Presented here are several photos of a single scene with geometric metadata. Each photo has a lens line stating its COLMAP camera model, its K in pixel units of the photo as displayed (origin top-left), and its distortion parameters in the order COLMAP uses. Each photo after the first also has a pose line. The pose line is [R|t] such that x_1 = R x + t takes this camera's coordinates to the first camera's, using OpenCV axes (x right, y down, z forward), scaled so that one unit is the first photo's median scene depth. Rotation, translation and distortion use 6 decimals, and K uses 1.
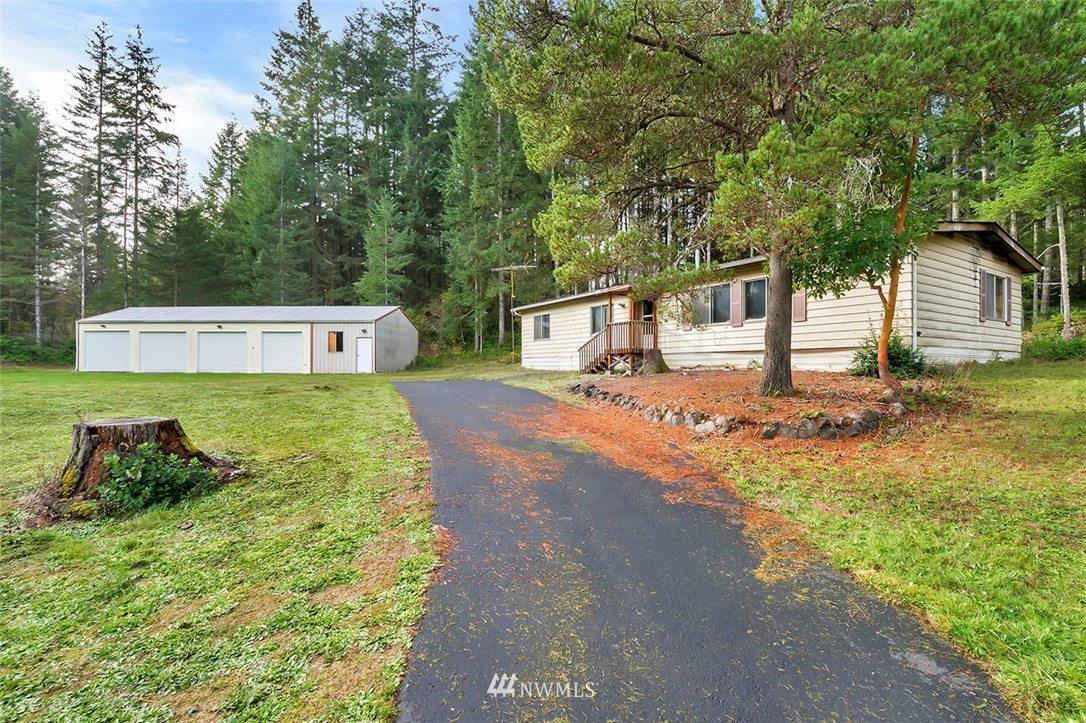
lens RADIAL K [[473.0, 0, 547.7], [0, 473.0, 357.4], [0, 0, 1]] dist [0.002253, -0.009122]
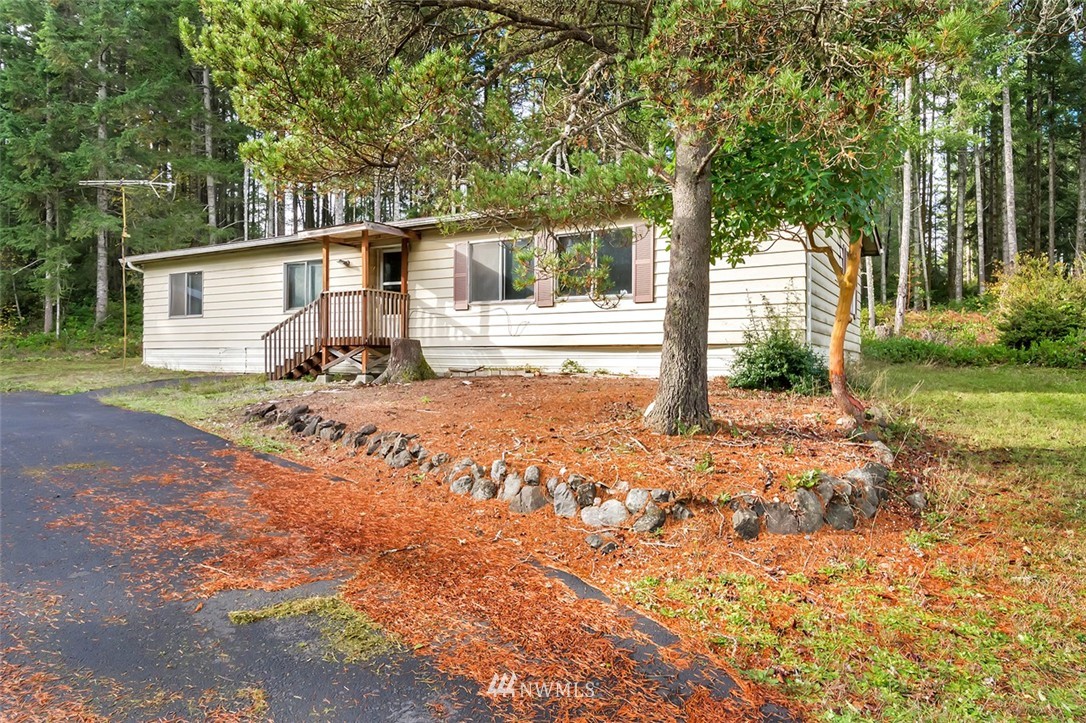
lens RADIAL K [[664.2, 0, 544.1], [0, 664.2, 355.8], [0, 0, 1]] dist [0.034083, -0.033232]
pose [[0.884507, 0.008905, 0.466442, -0.010898], [-0.013896, 0.999877, 0.007262, -0.005030], [-0.466320, -0.012905, 0.884522, 0.175049]]
